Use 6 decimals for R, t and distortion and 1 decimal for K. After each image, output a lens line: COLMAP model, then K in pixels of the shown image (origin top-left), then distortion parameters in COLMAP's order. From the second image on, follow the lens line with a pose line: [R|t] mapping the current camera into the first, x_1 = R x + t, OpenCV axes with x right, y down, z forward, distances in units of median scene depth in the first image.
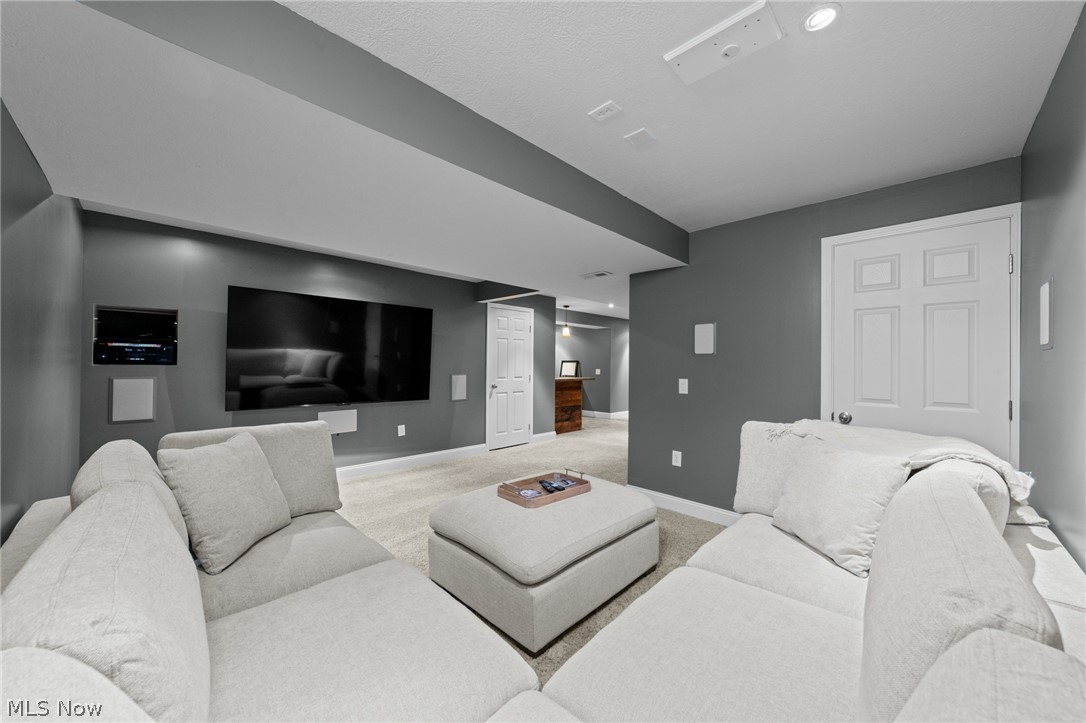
lens RADIAL K [[394.4, 0, 543.0], [0, 394.4, 361.5], [0, 0, 1]] dist [-0.000070, -0.000001]
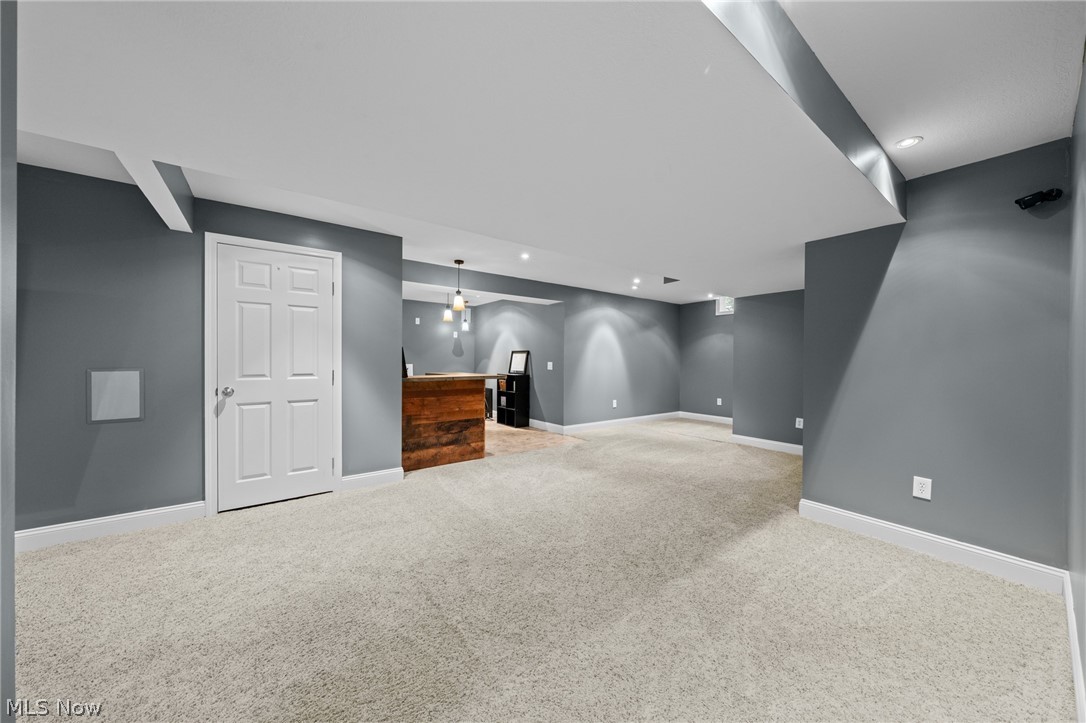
lens RADIAL K [[375.7, 0, 543.0], [0, 375.7, 361.5], [0, 0, 1]] dist [-0.000711, -0.000066]
pose [[0.989102, -0.009720, -0.146911, 0.291878], [0.010900, 0.999914, 0.007229, 0.017691], [0.146828, -0.008752, 0.989123, 0.442429]]
